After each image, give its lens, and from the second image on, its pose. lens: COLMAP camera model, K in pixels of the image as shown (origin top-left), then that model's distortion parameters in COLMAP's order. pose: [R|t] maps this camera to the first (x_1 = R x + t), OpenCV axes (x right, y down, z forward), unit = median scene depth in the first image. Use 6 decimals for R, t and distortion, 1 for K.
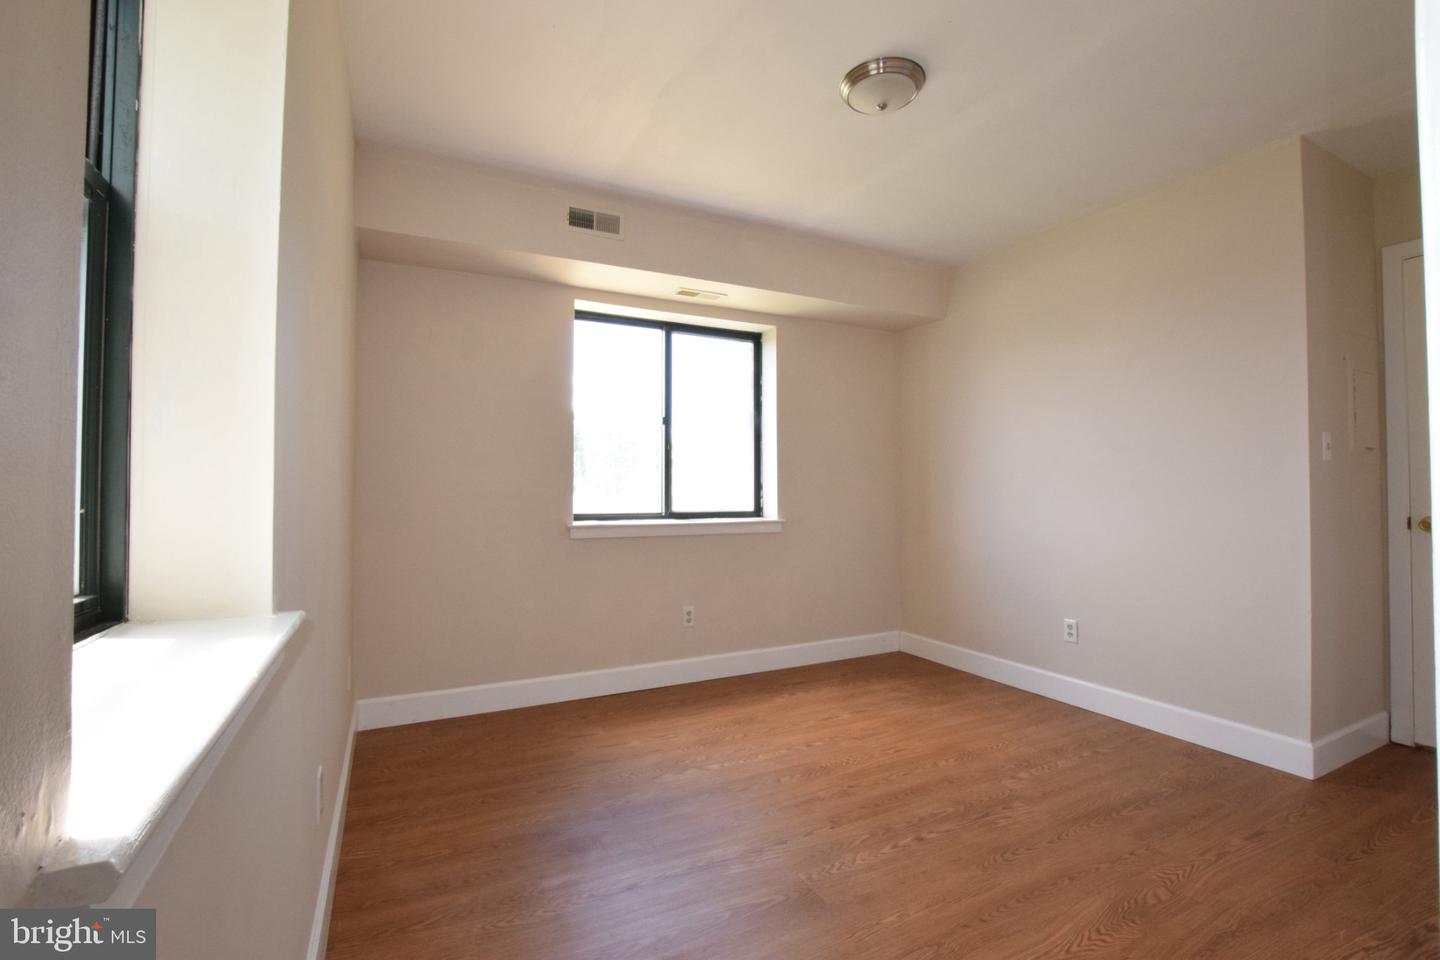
lens RADIAL K [[634.8, 0, 720.0], [0, 634.8, 480.0], [0, 0, 1]] dist [-0.039041, 0.007289]
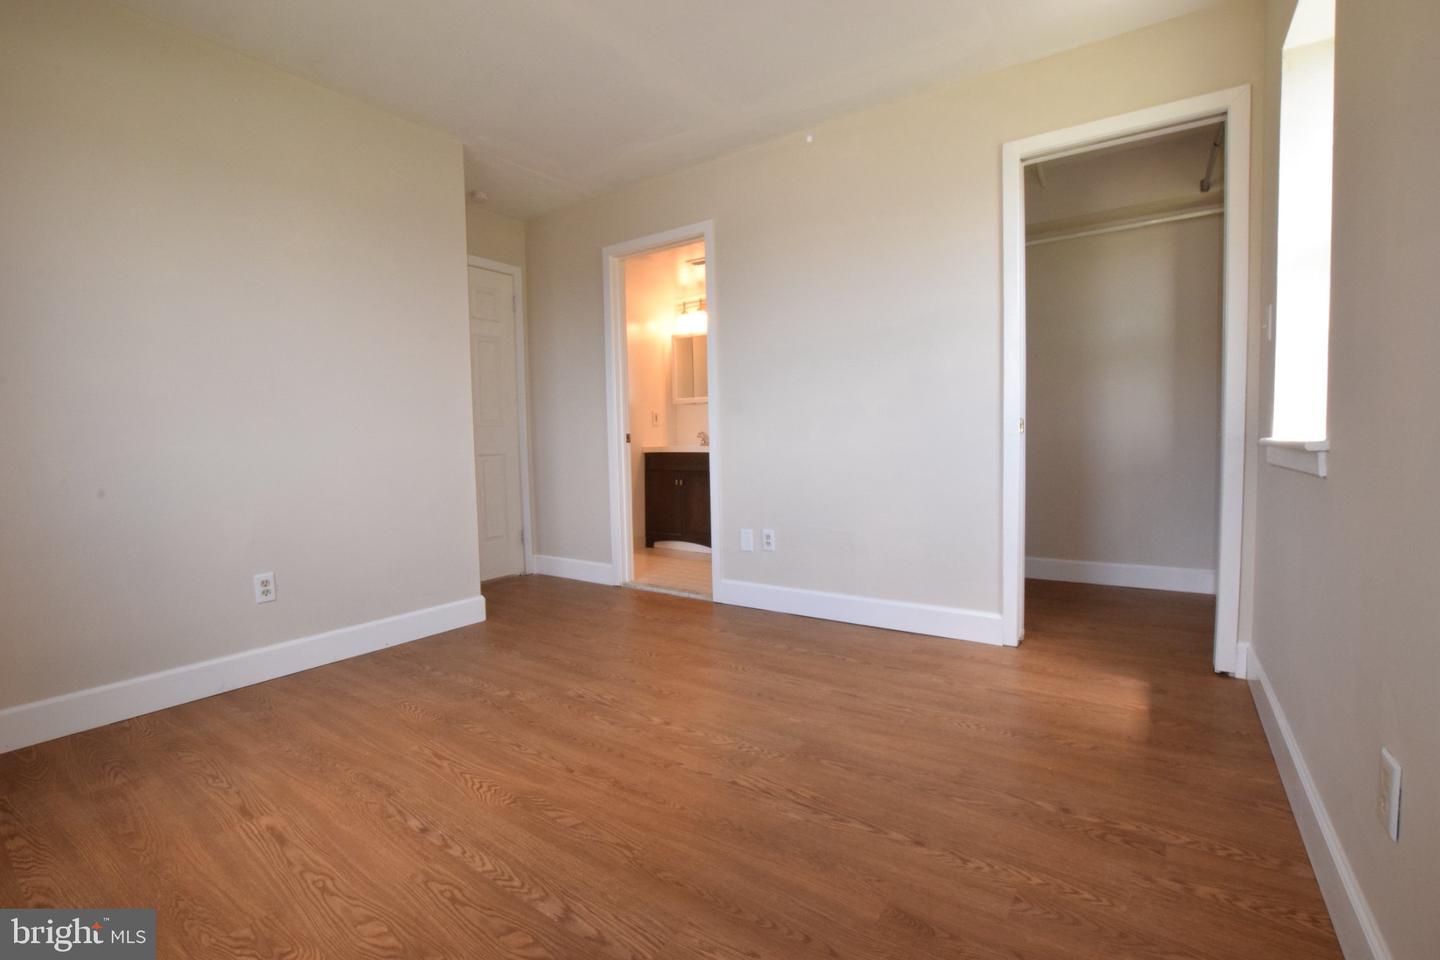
lens RADIAL K [[634.8, 0, 720.0], [0, 634.8, 480.0], [0, 0, 1]] dist [-0.039041, 0.007289]
pose [[-0.477923, -0.045619, 0.877216, -0.521303], [0.004541, 0.998509, 0.054400, 0.088862], [-0.878390, 0.029982, -0.477003, 1.159196]]
